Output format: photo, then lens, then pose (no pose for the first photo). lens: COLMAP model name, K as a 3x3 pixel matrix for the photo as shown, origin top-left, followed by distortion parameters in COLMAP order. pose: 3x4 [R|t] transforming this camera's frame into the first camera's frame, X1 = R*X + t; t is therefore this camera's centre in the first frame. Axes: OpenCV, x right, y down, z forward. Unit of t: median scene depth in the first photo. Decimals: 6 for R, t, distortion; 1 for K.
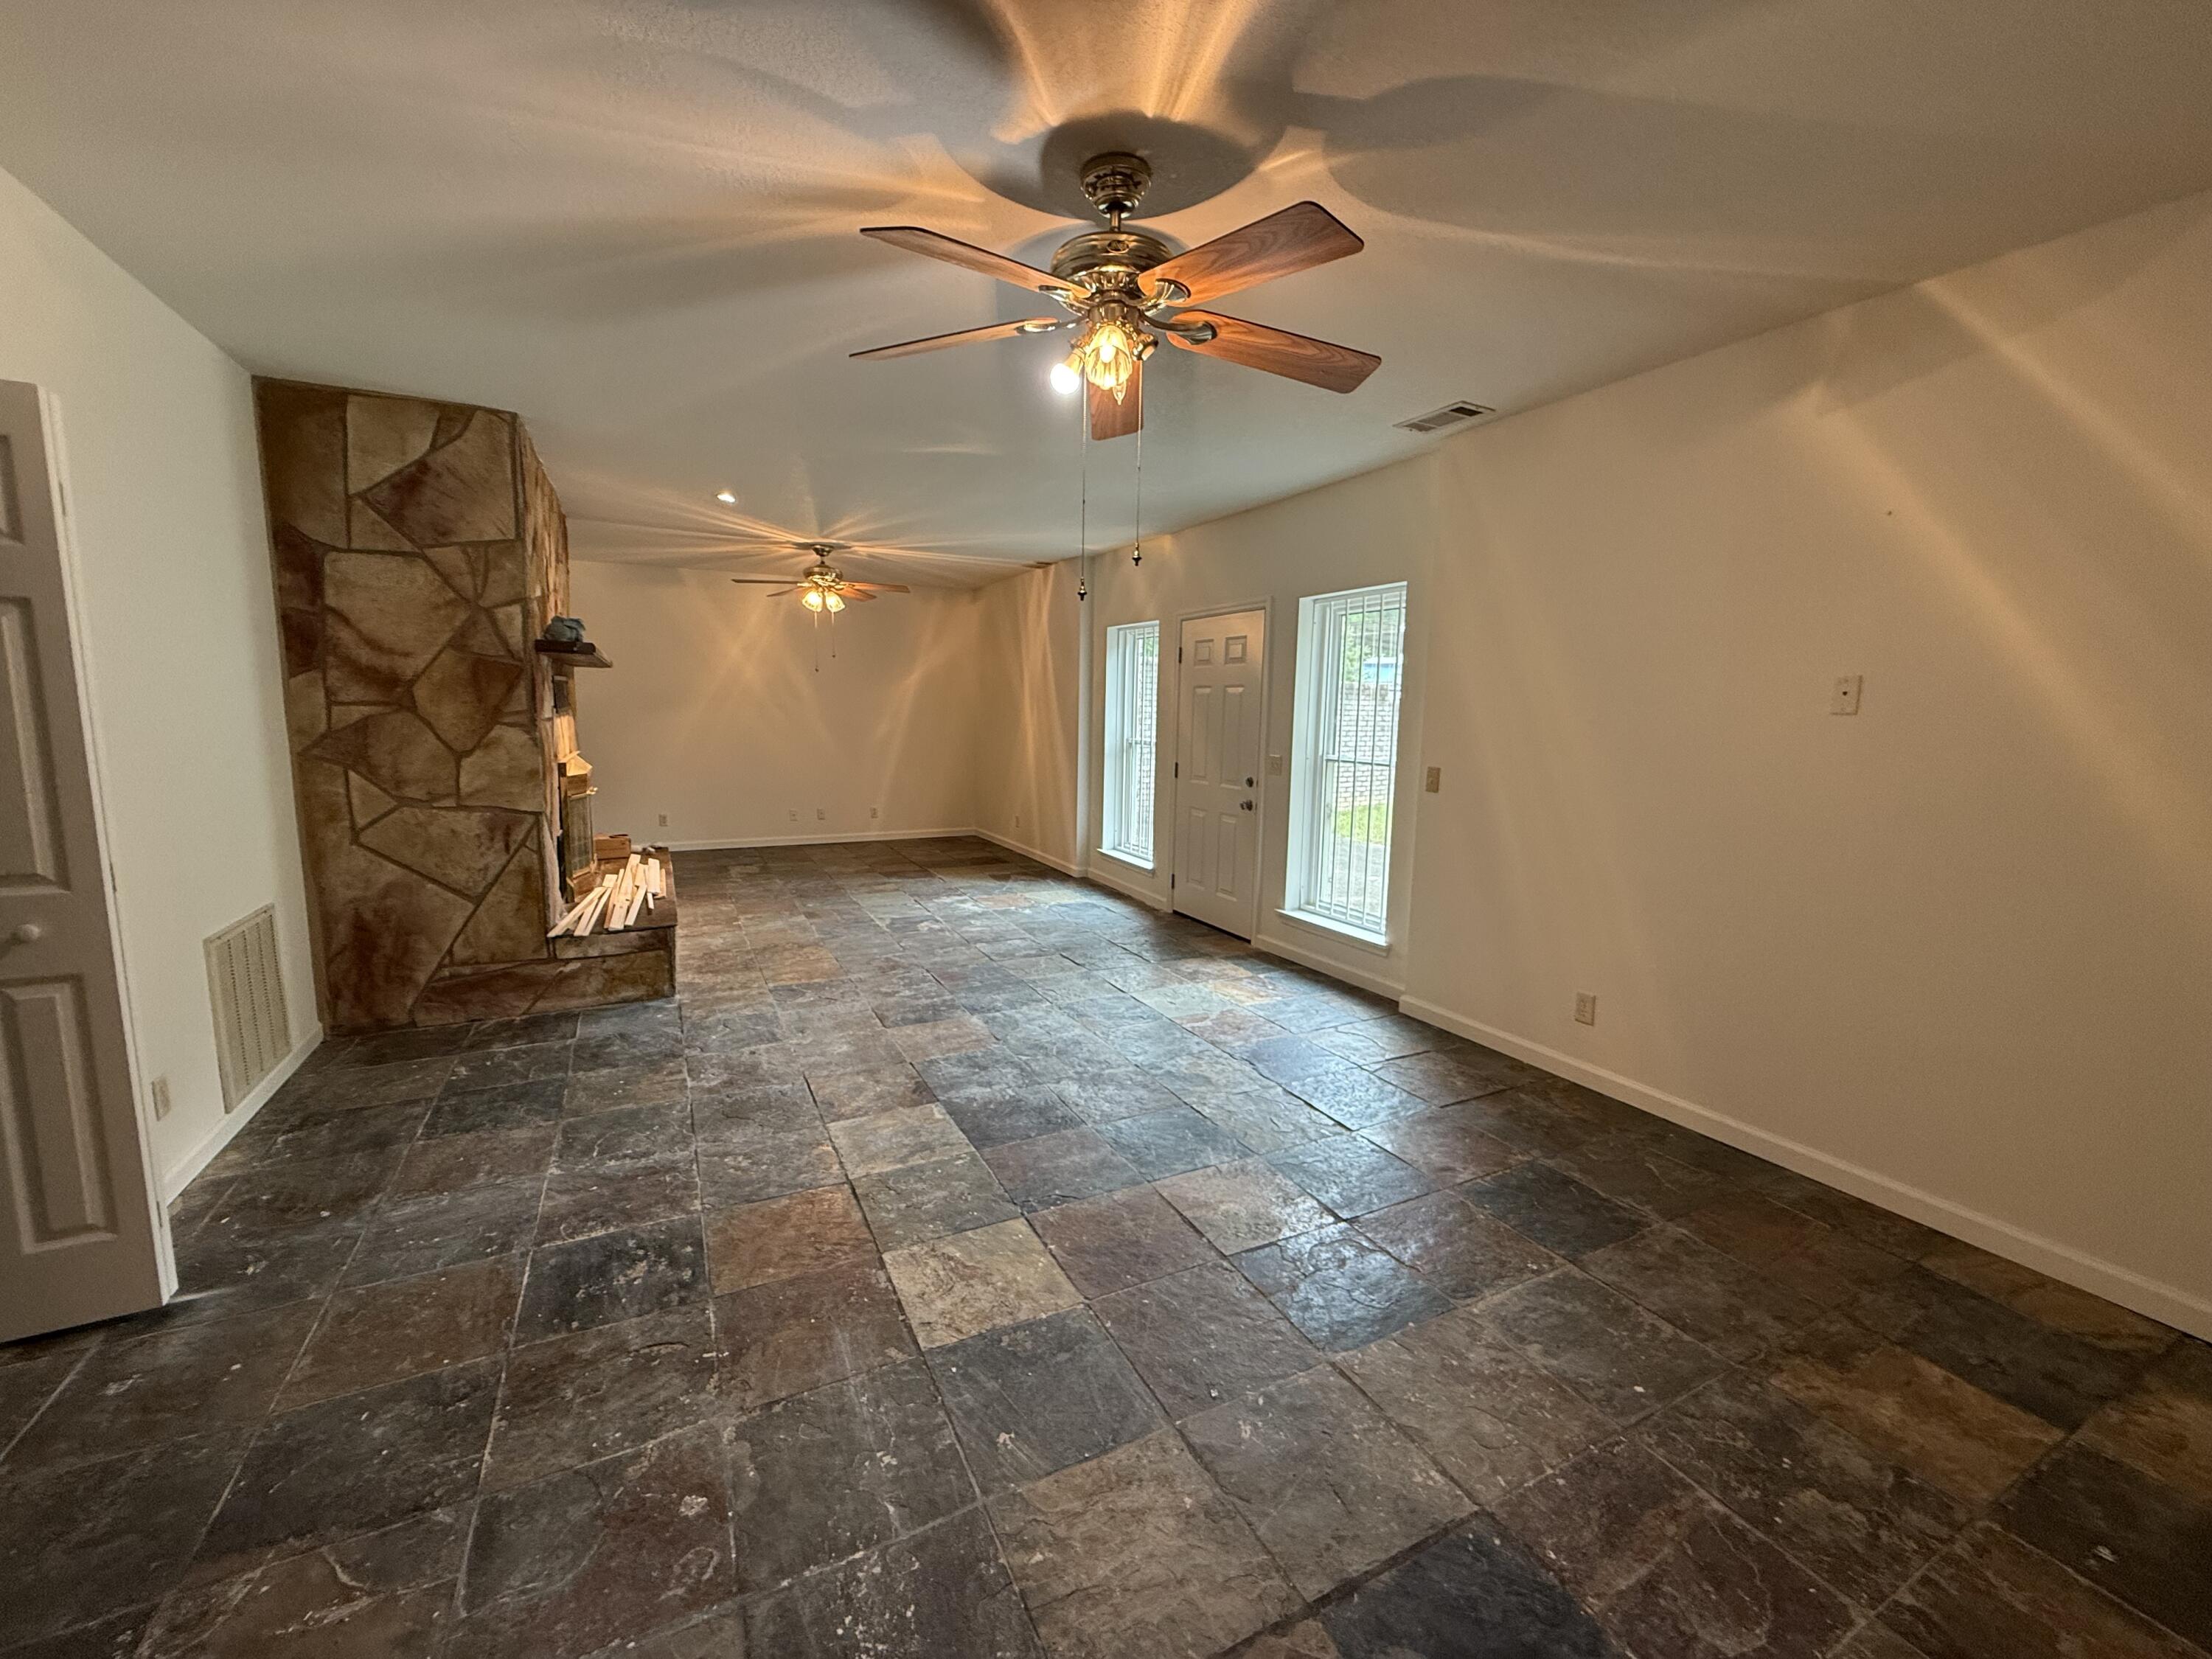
lens RADIAL K [[881.1, 0, 1098.0], [0, 881.1, 829.6], [0, 0, 1]] dist [-0.000683, -0.000263]
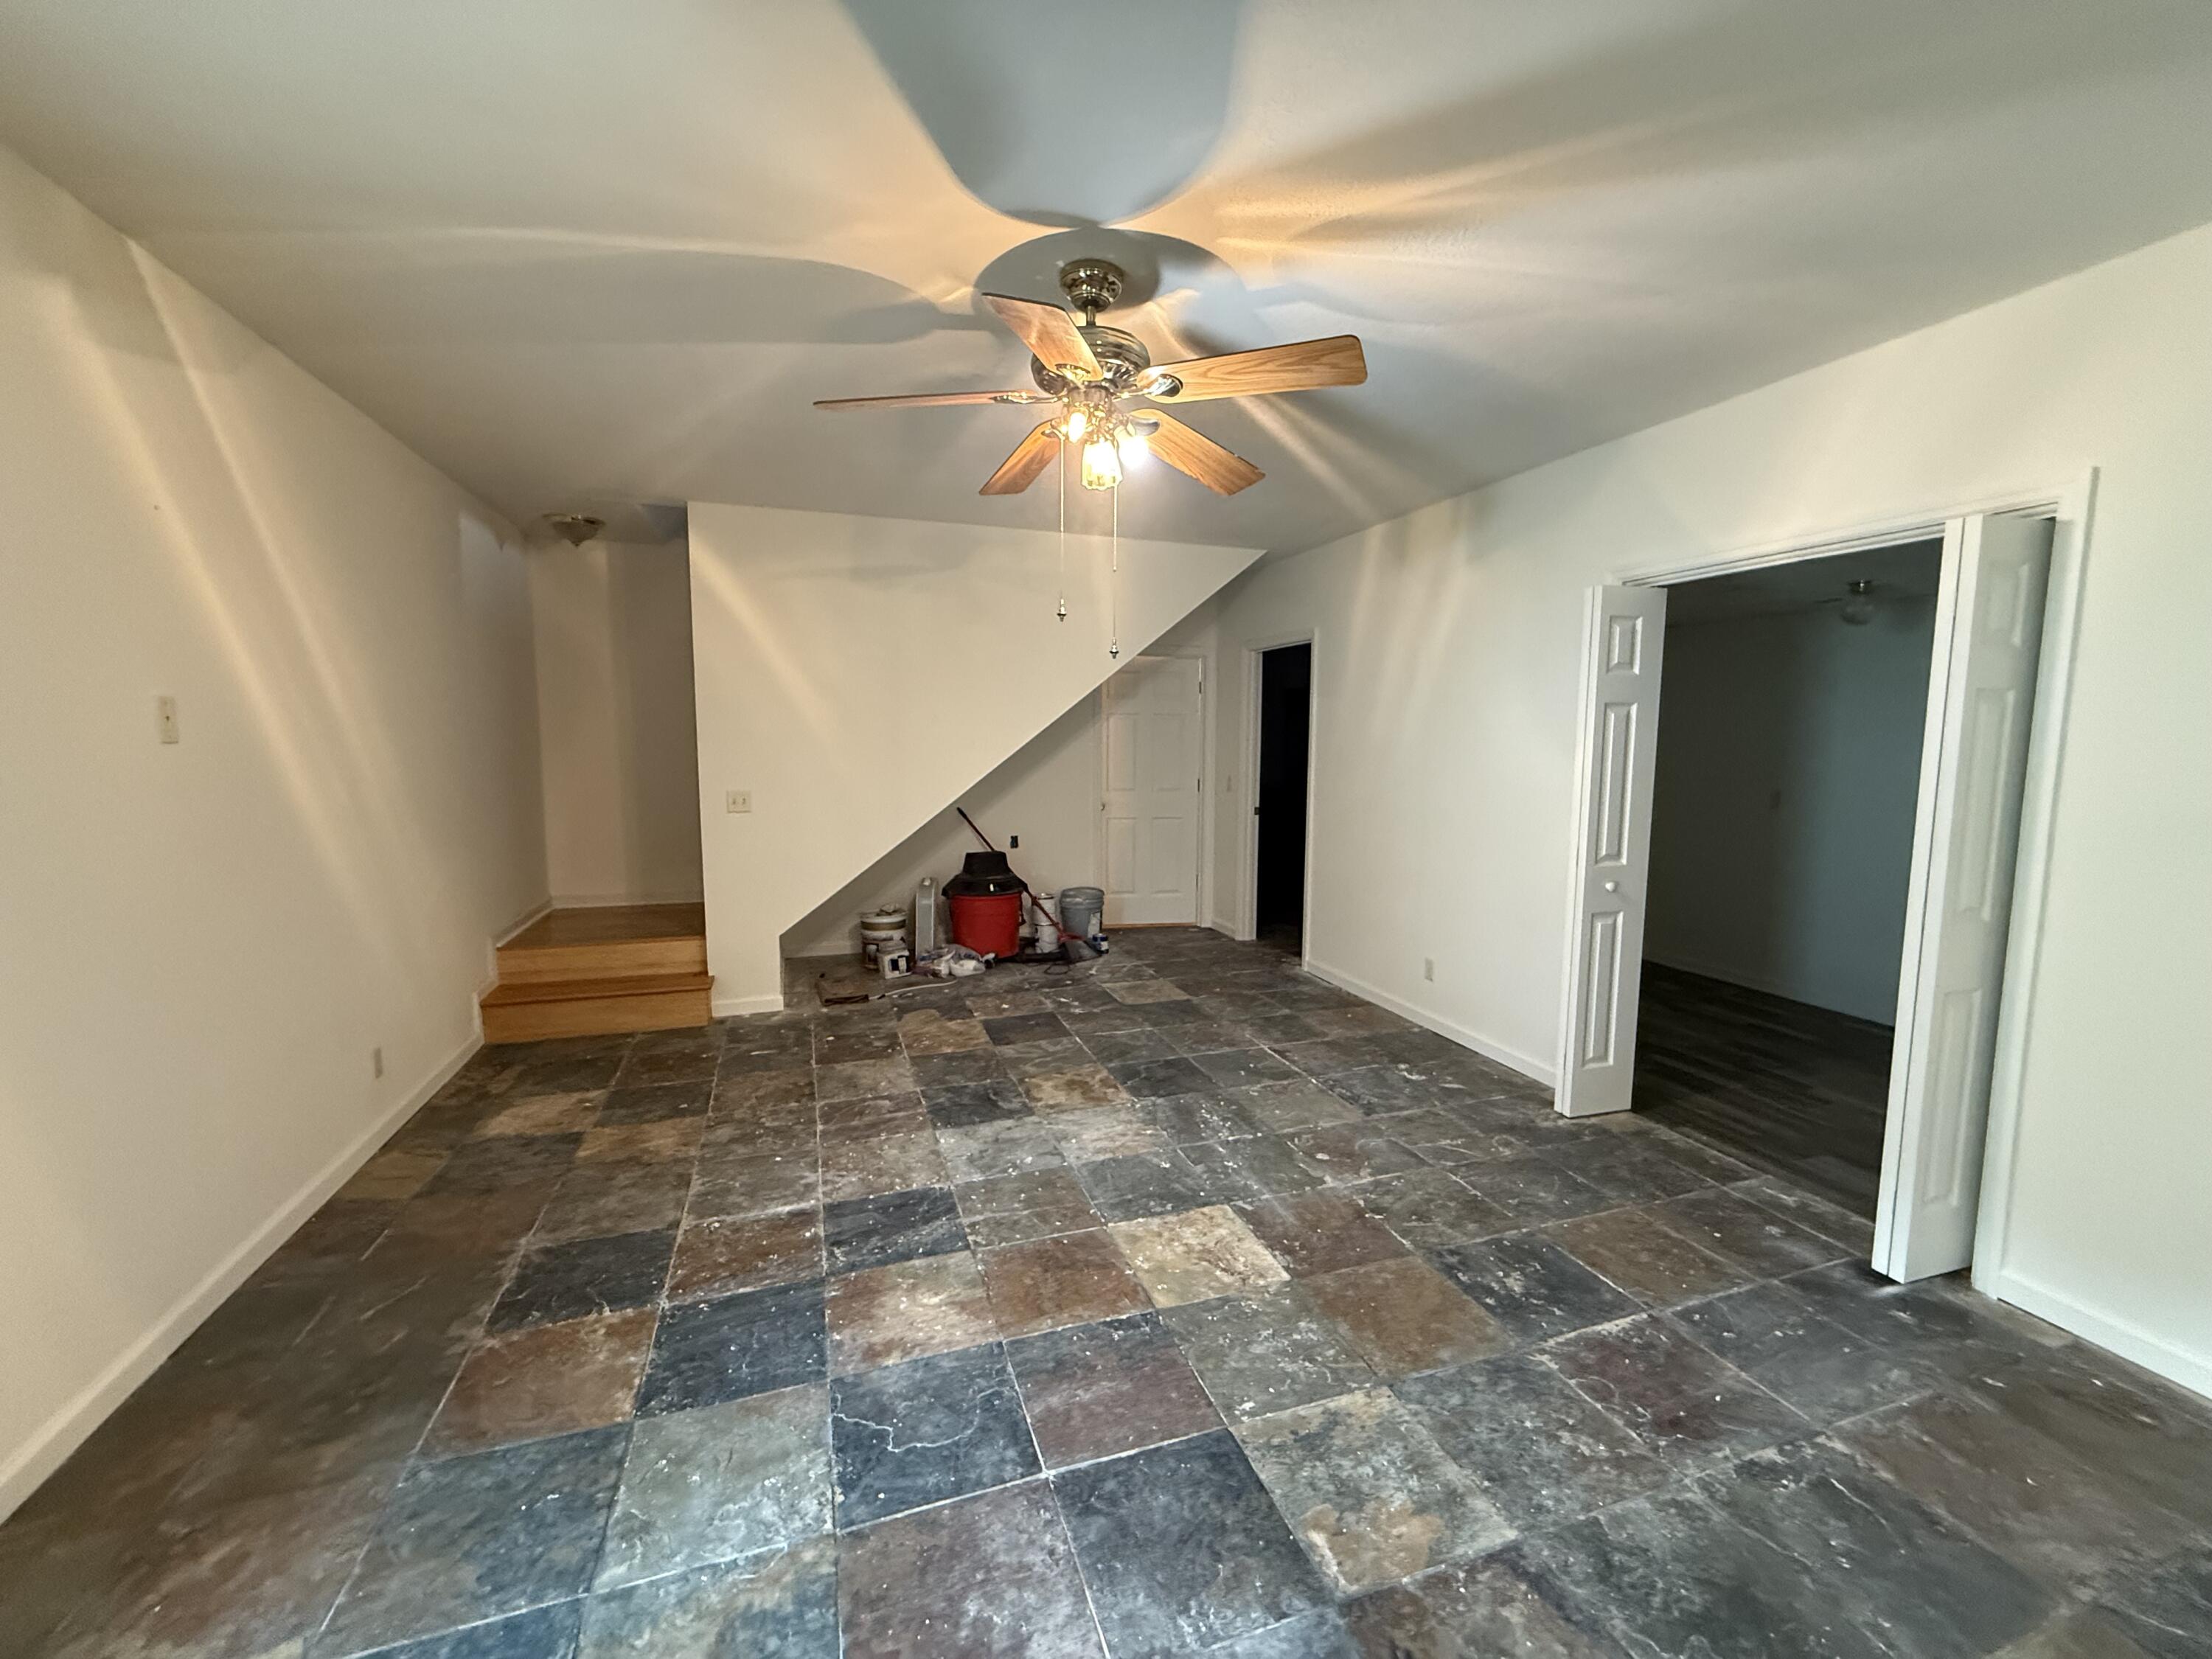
lens RADIAL K [[881.1, 0, 1098.0], [0, 881.1, 829.6], [0, 0, 1]] dist [-0.000683, -0.000263]
pose [[-0.989331, -0.037036, 0.140902, -0.146584], [-0.001934, 0.970402, 0.241487, -0.289887], [-0.145675, 0.238638, -0.960120, 1.926930]]
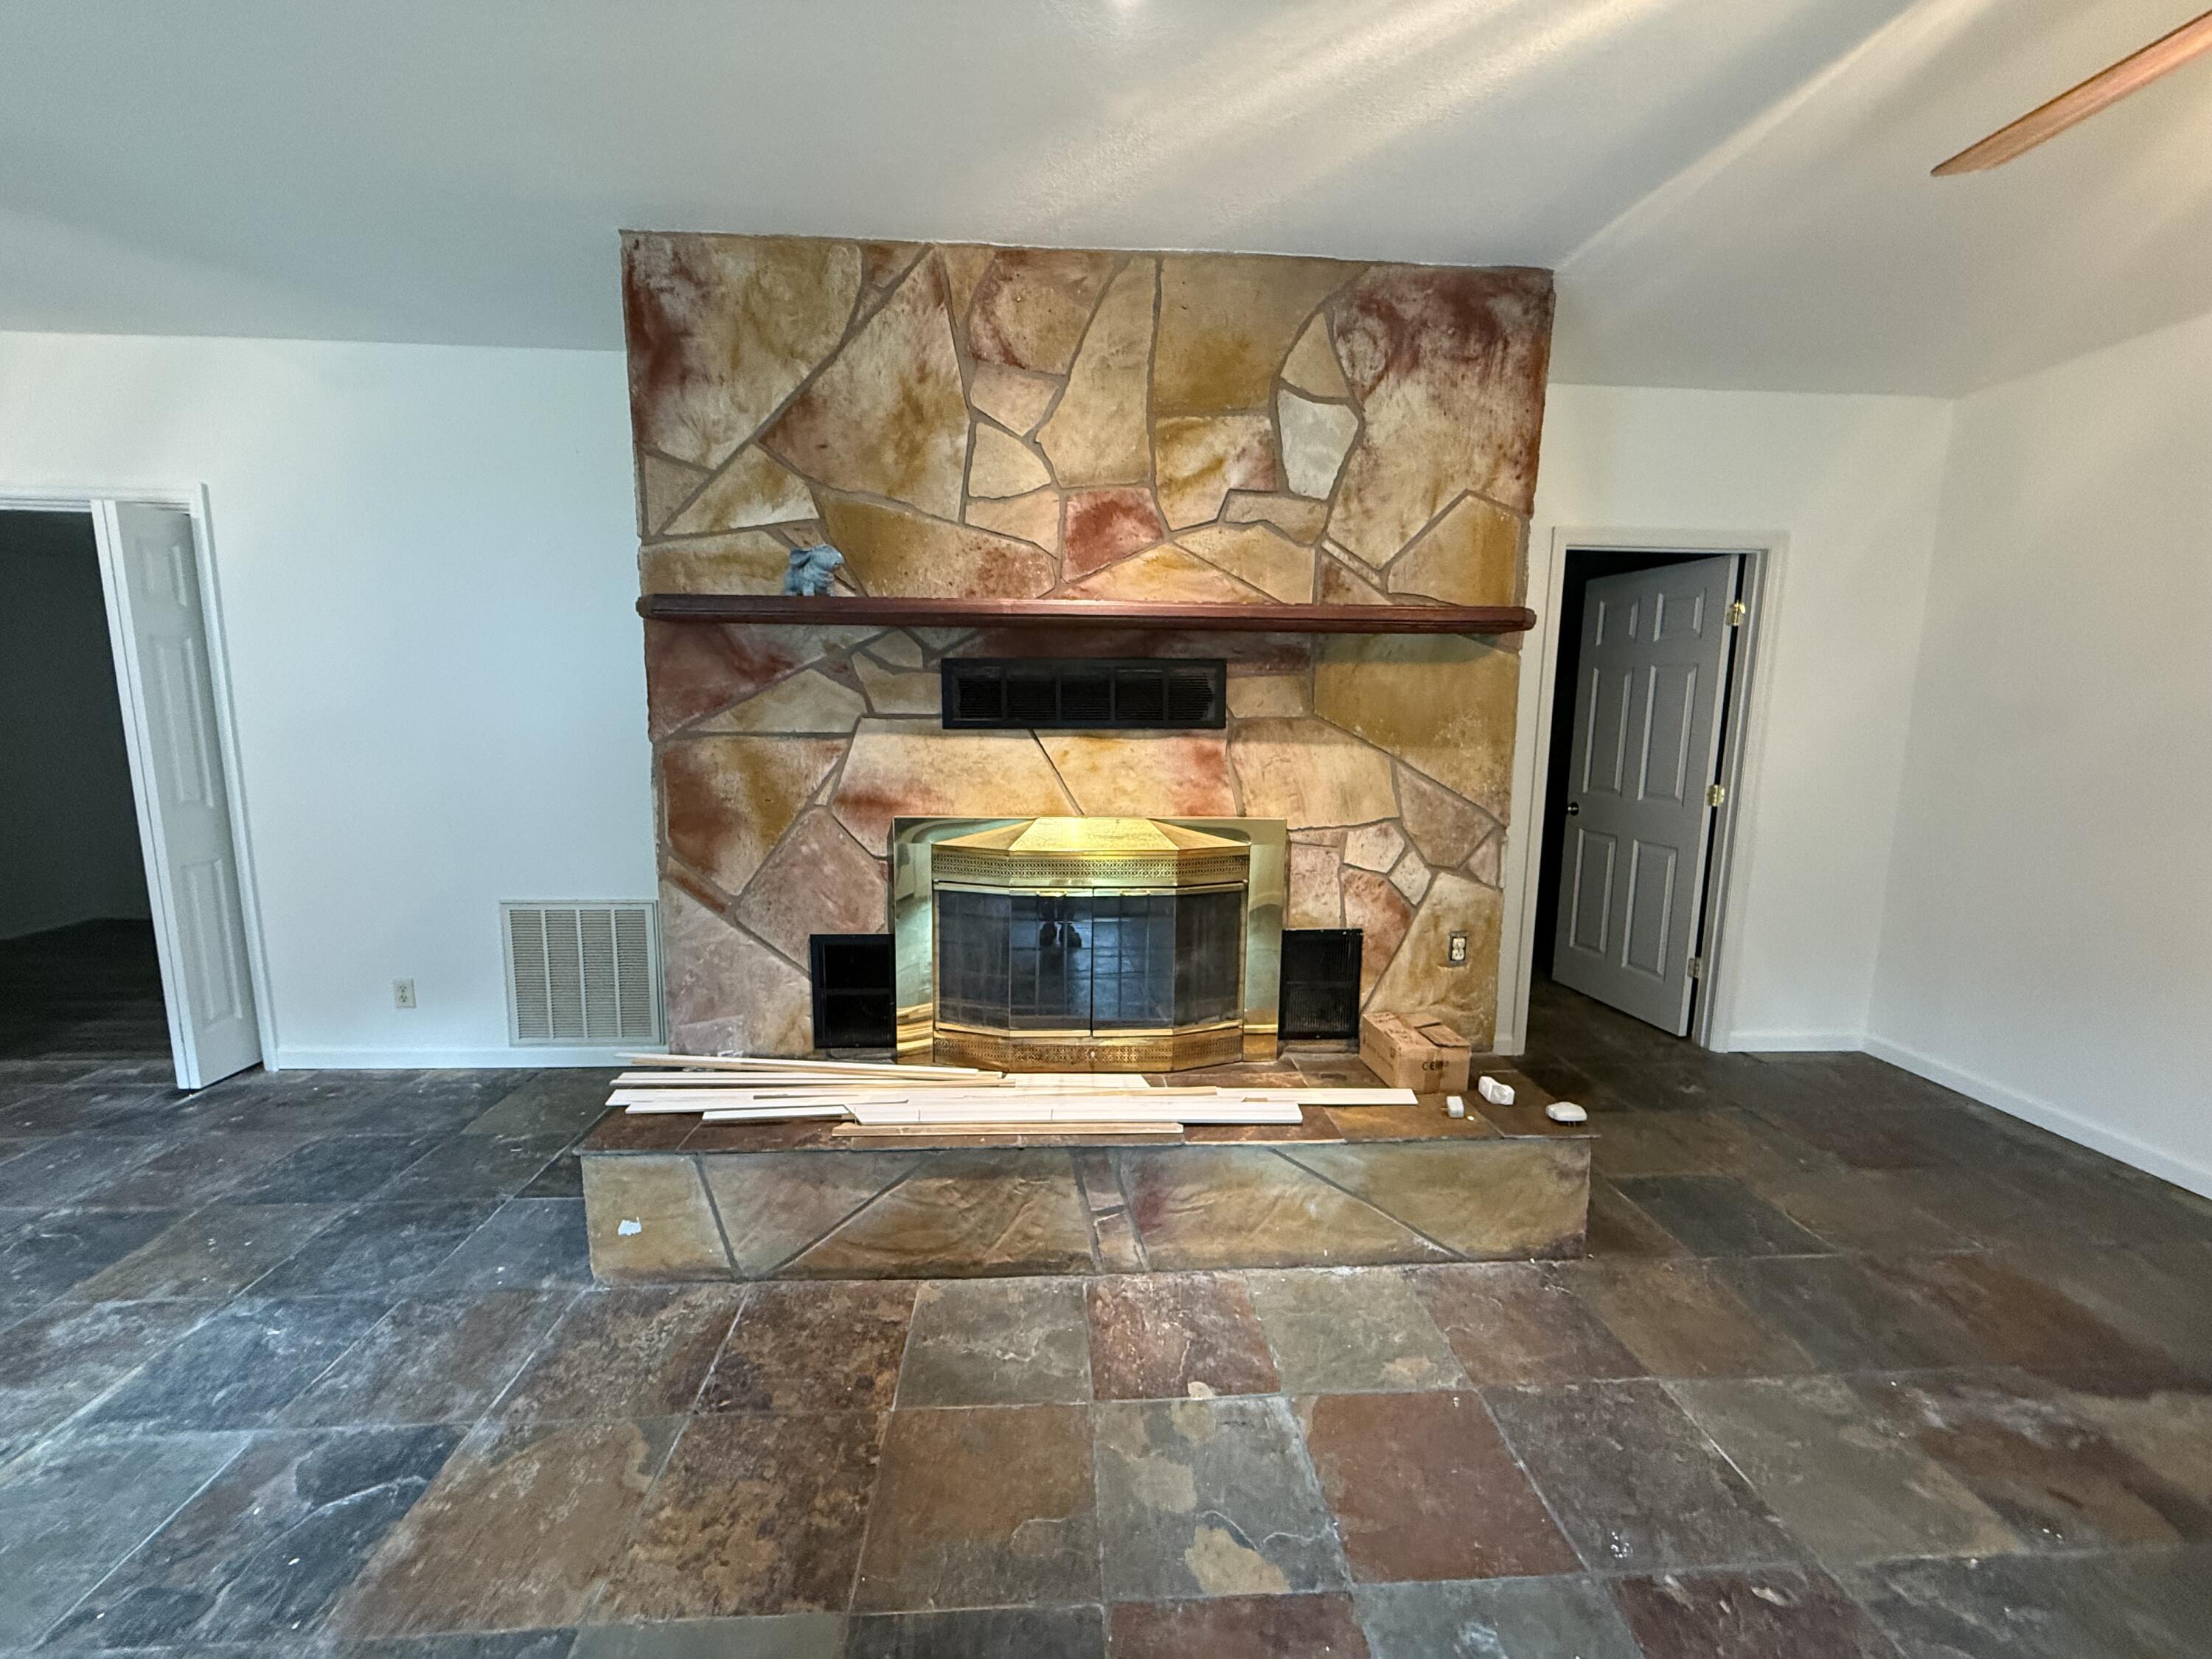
lens RADIAL K [[881.1, 0, 1098.0], [0, 881.1, 829.6], [0, 0, 1]] dist [-0.000683, -0.000263]
pose [[-0.396240, 0.108530, -0.911710, -0.305965], [-0.146559, 0.972780, 0.179496, -0.367702], [0.906374, 0.204743, -0.369548, 2.619045]]
